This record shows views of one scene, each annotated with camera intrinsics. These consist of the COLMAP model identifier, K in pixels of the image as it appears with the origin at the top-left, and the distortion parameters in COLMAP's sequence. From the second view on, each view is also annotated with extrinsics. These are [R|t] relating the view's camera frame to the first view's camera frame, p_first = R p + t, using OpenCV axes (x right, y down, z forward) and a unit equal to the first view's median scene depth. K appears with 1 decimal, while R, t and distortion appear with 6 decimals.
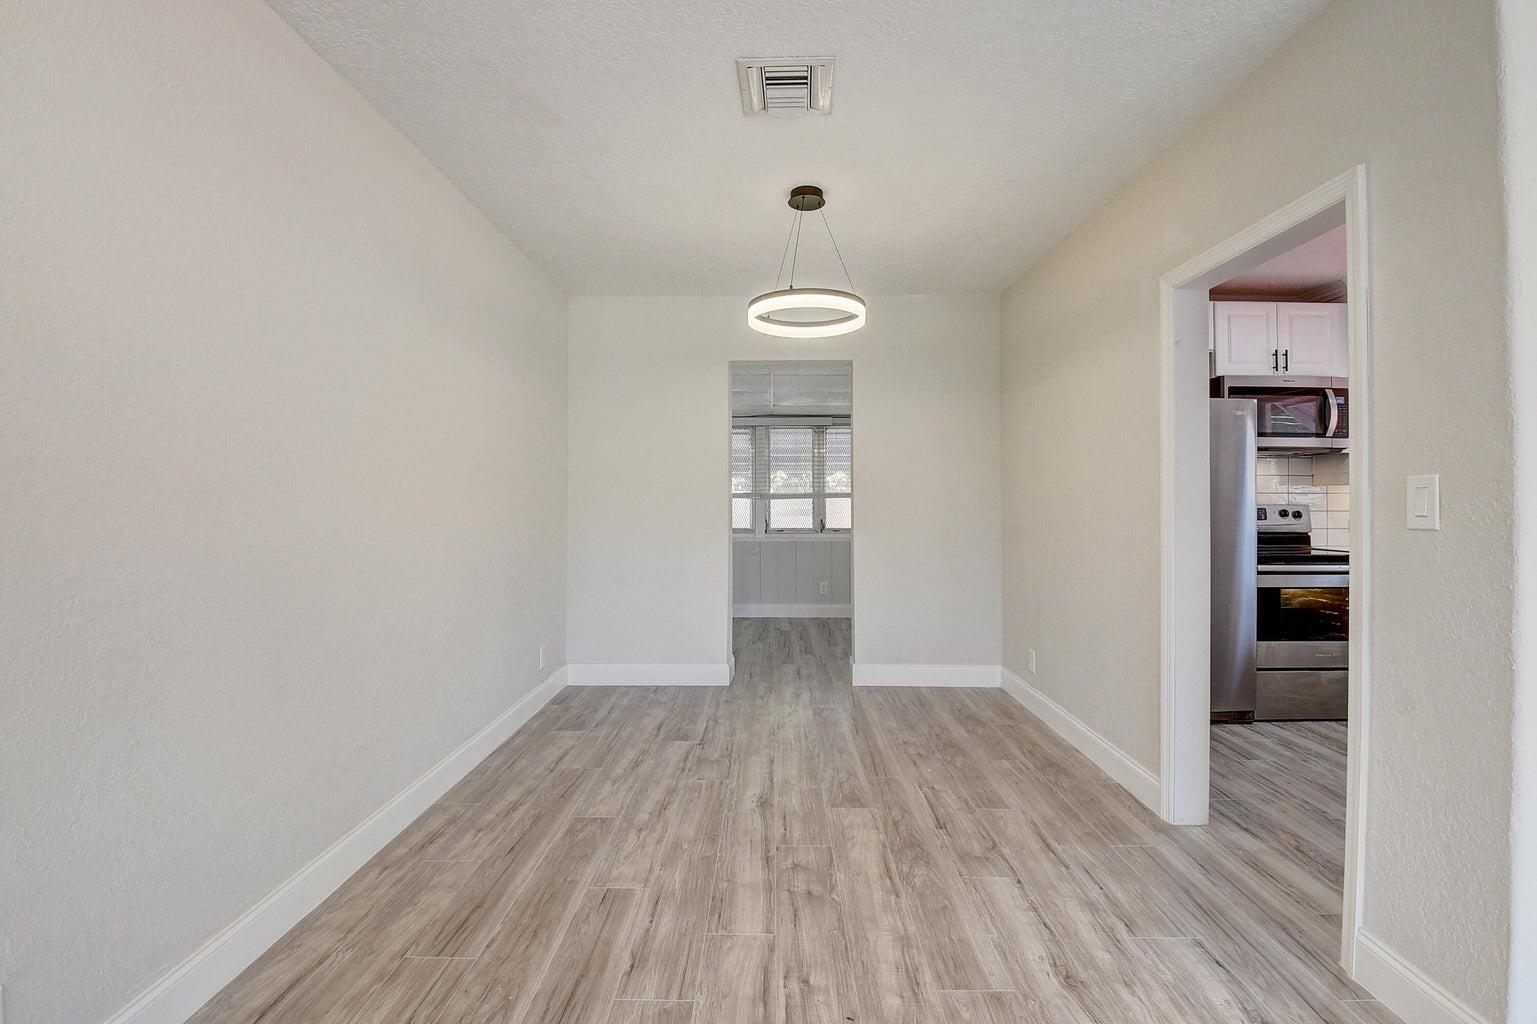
lens RADIAL K [[688.0, 0, 769.7], [0, 688.0, 498.6], [0, 0, 1]] dist [0.000247, -0.010315]
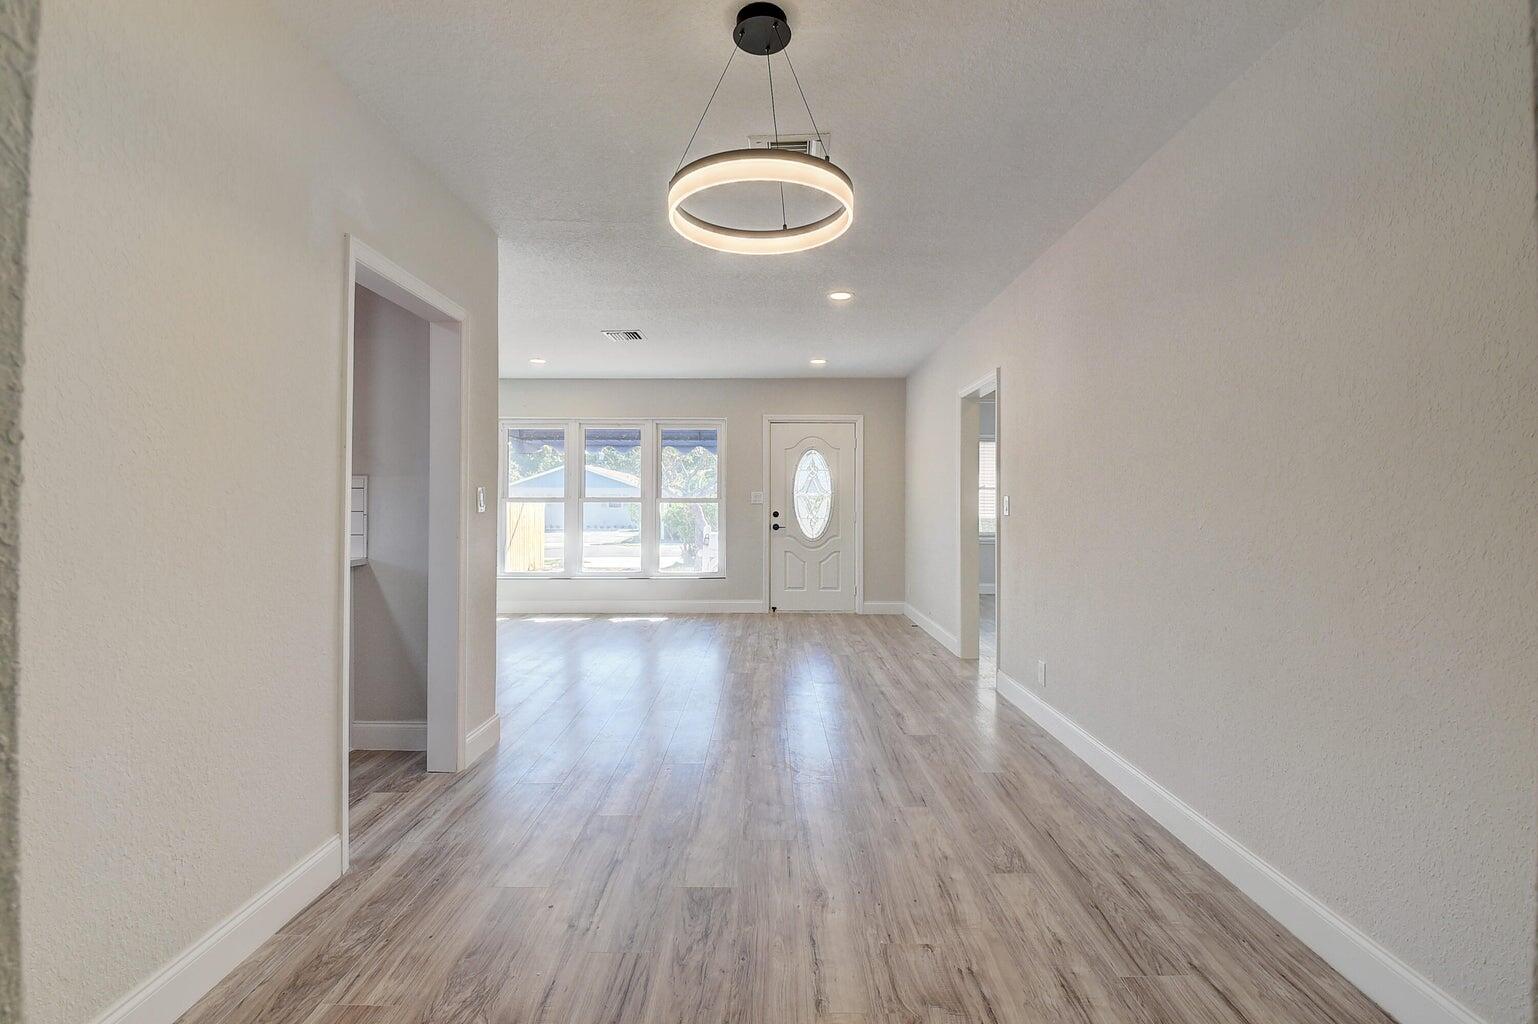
lens RADIAL K [[688.4, 0, 770.2], [0, 688.4, 498.6], [0, 0, 1]] dist [0.000247, -0.010315]
pose [[-0.999910, -0.004853, -0.012517, 0.059084], [-0.004764, 0.999963, -0.007149, 0.007976], [0.012552, -0.007088, -0.999896, 1.862247]]
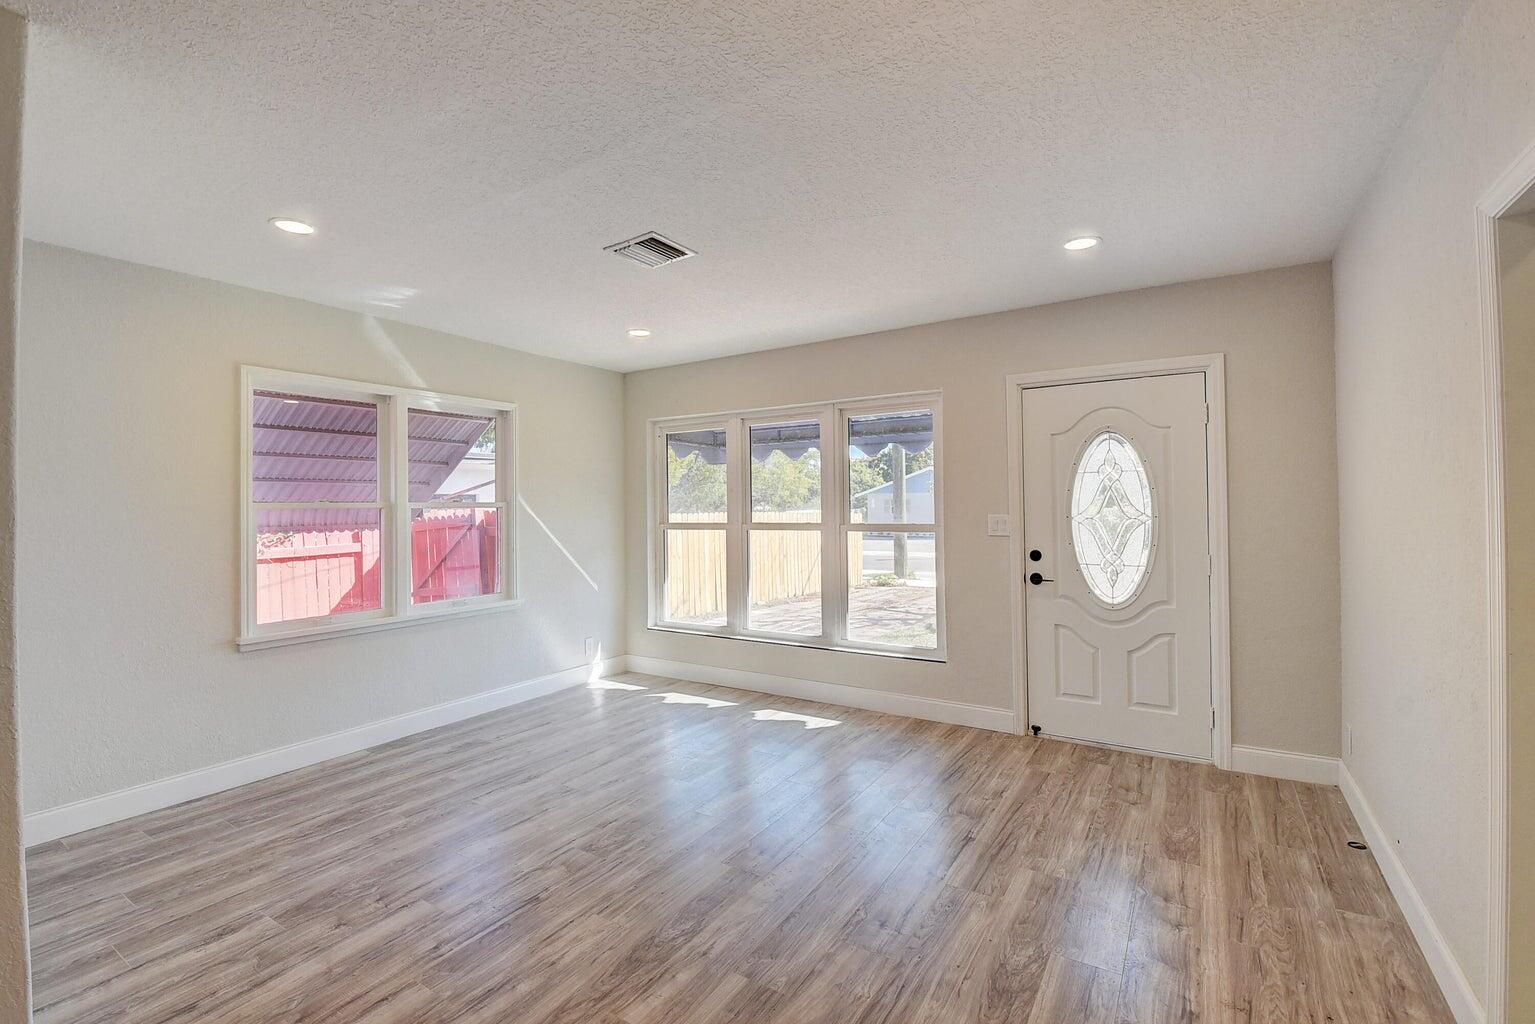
lens RADIAL K [[655.9, 0, 762.5], [0, 655.9, 493.1], [0, 0, 1]] dist [-0.023562, -0.008663]
pose [[-0.841862, 0.017201, 0.539419, 0.016873], [0.009395, 0.999808, -0.017220, -0.001717], [-0.539611, -0.009429, -0.841862, 1.702544]]
